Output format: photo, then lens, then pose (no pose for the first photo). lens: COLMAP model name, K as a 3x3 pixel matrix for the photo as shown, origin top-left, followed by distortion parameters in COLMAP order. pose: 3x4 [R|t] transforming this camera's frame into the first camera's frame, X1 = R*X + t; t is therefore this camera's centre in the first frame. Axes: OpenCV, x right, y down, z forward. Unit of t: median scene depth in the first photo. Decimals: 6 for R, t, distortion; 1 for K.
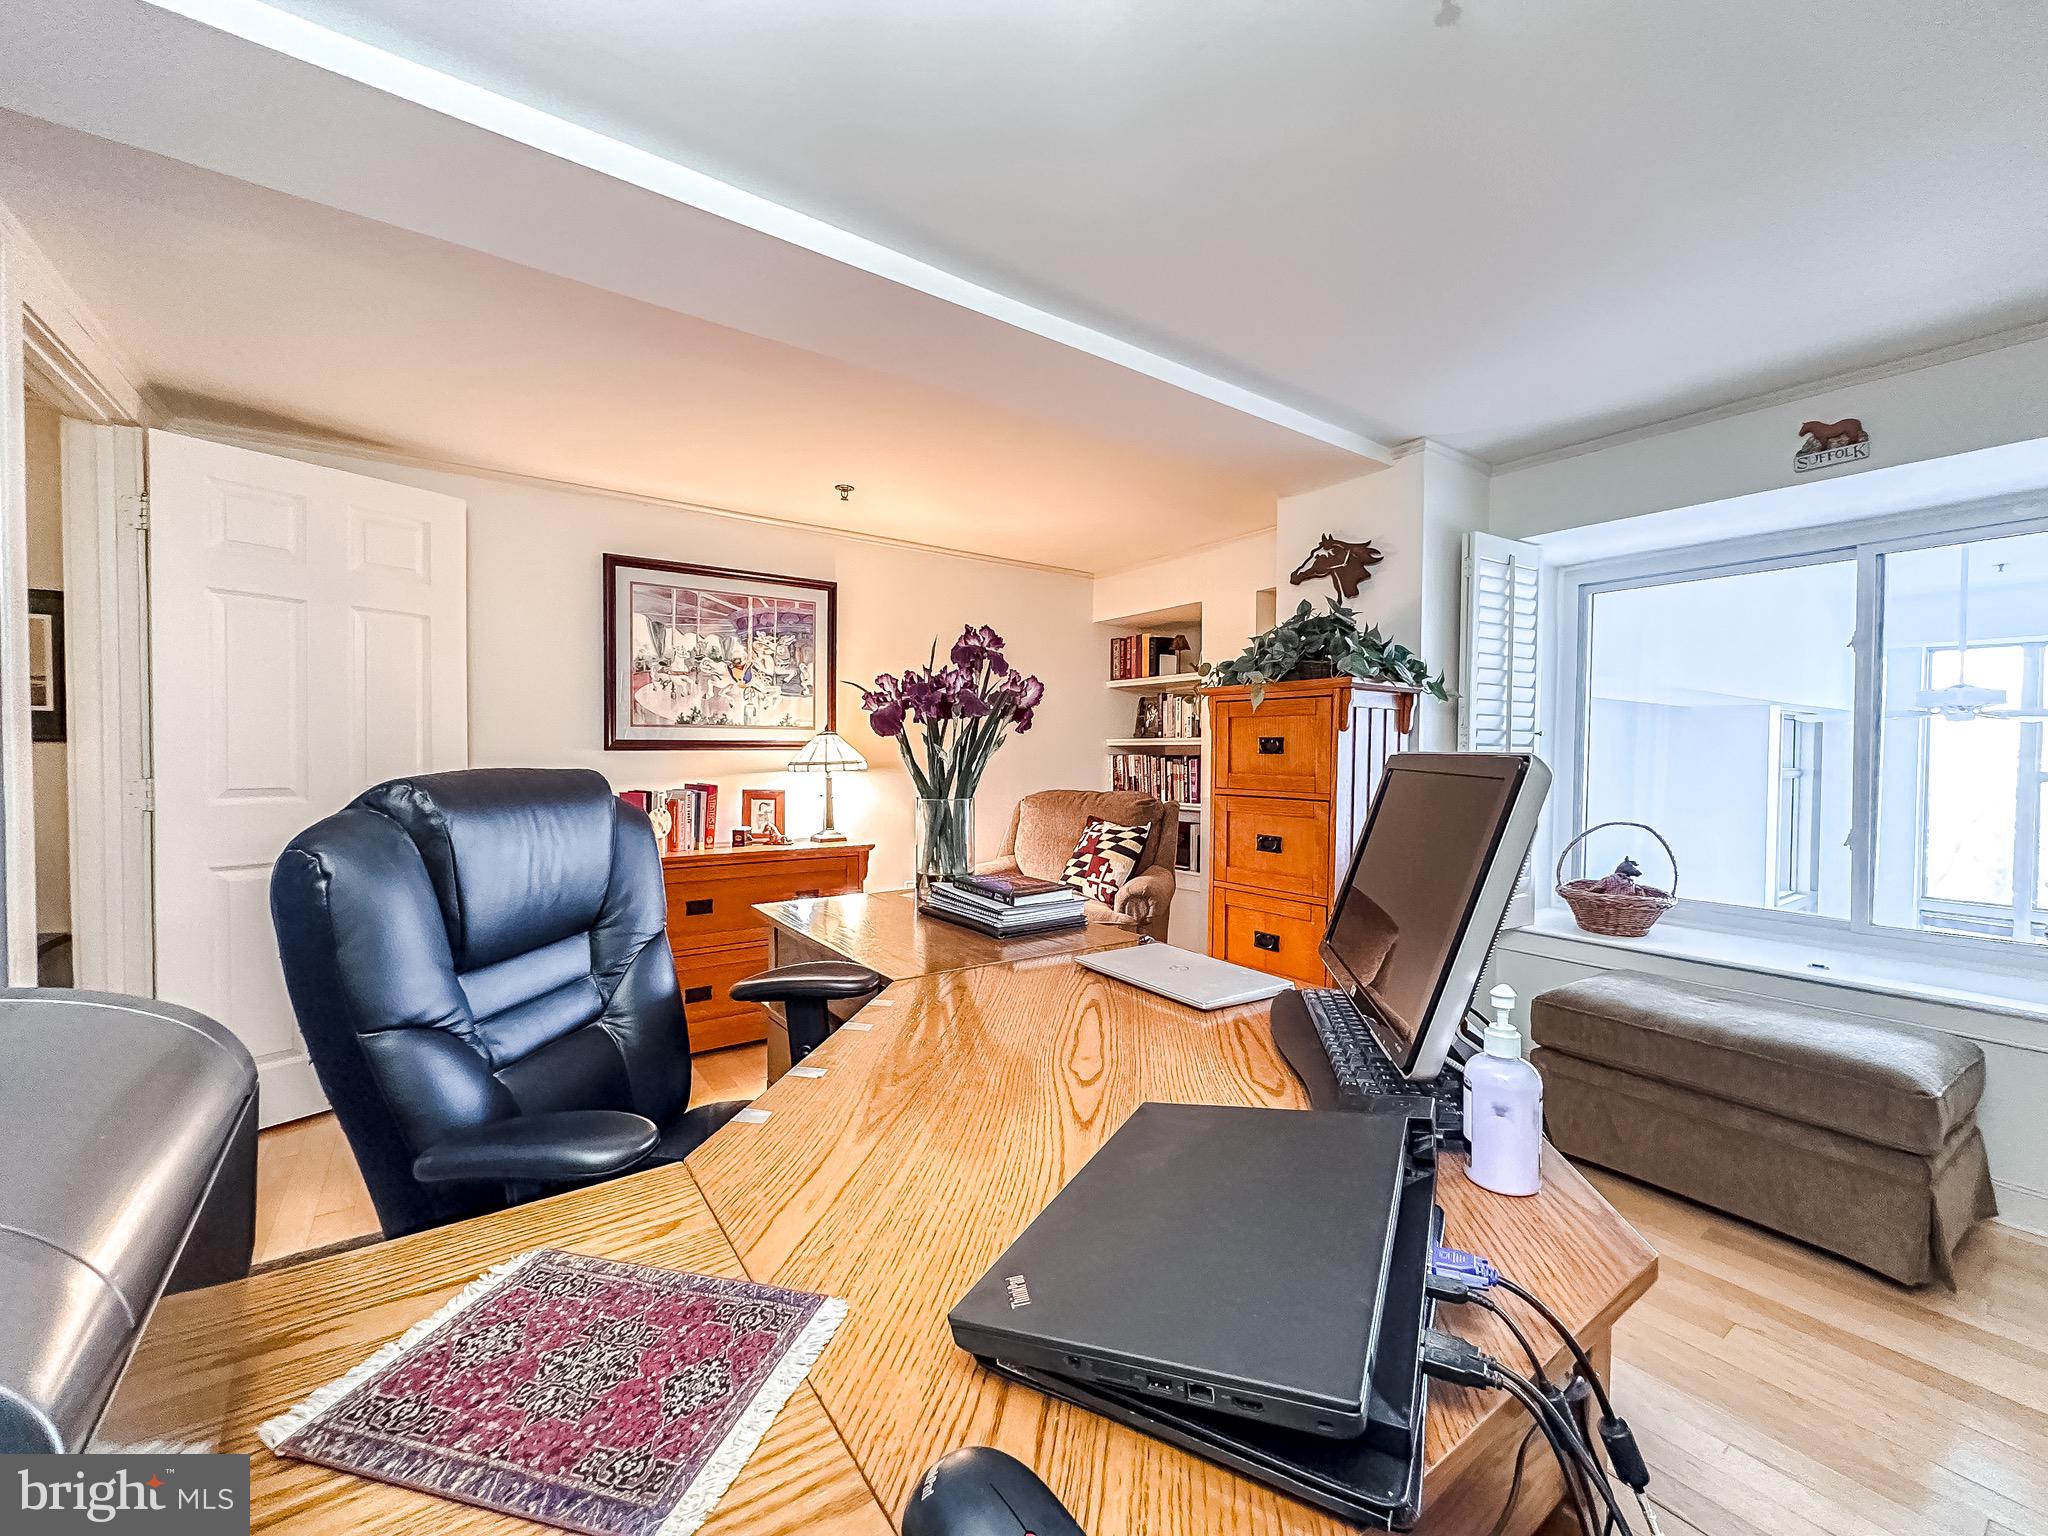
lens RADIAL K [[818.1, 0, 1023.9], [0, 818.1, 765.6], [0, 0, 1]] dist [0.000113, 0.000541]
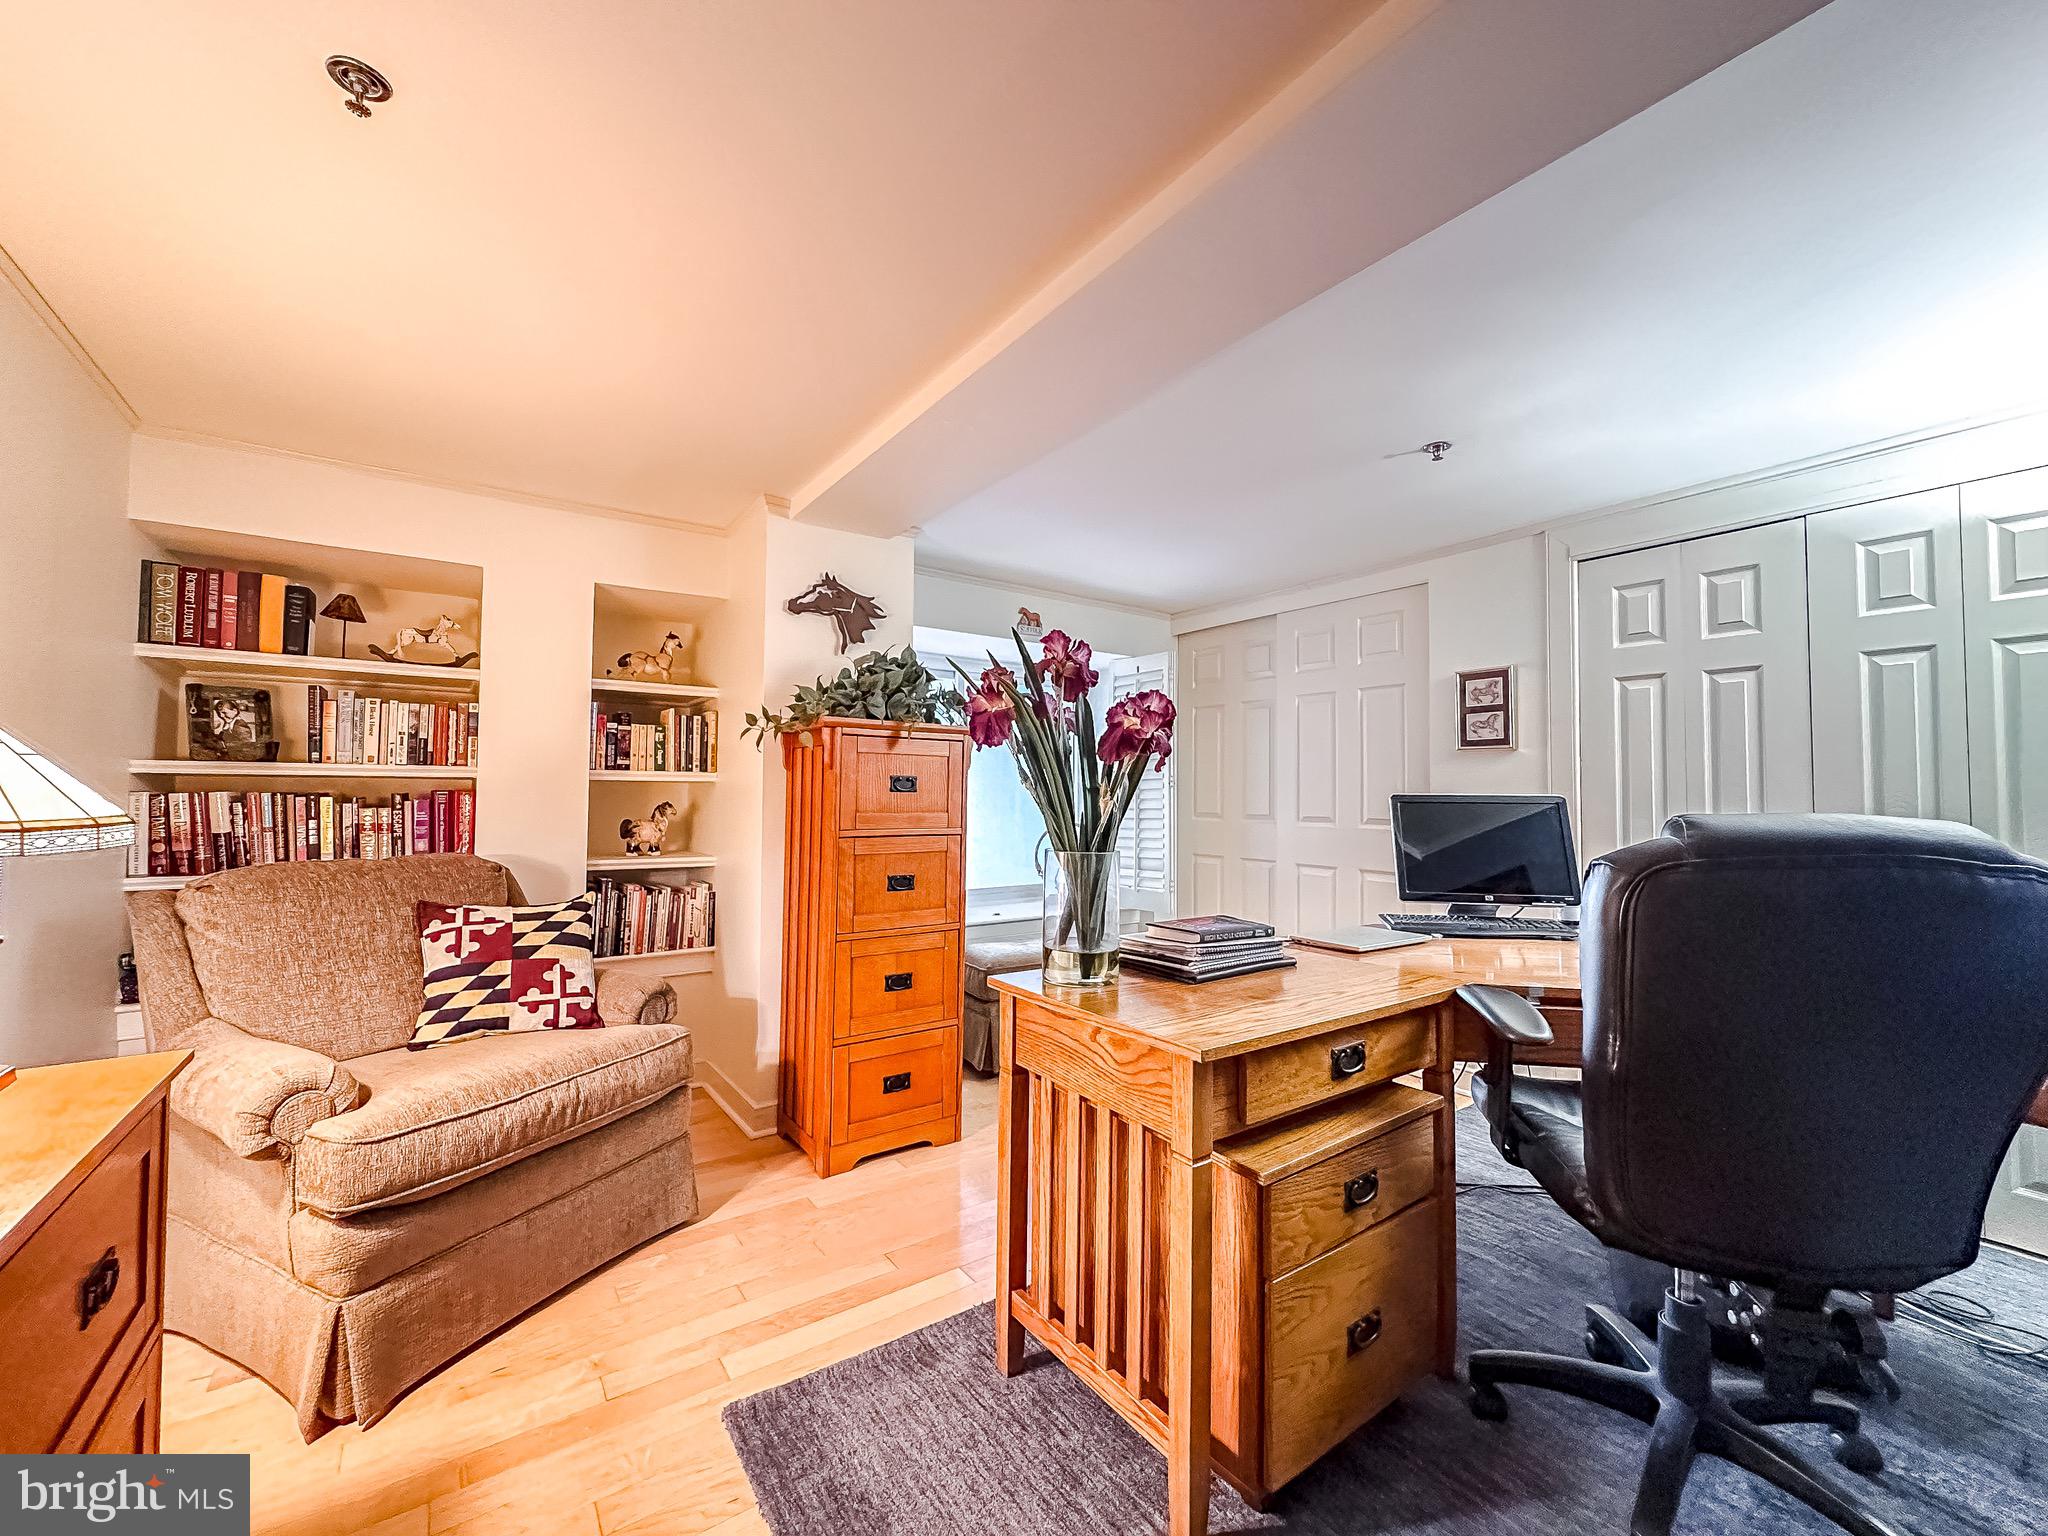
lens RADIAL K [[818.1, 0, 1023.9], [0, 818.1, 765.6], [0, 0, 1]] dist [0.000113, 0.000541]
pose [[0.006405, 0.030349, 0.999519, -0.517612], [0.010213, 0.999485, -0.030413, -0.011319], [-0.999927, 0.010403, 0.006092, 0.621307]]
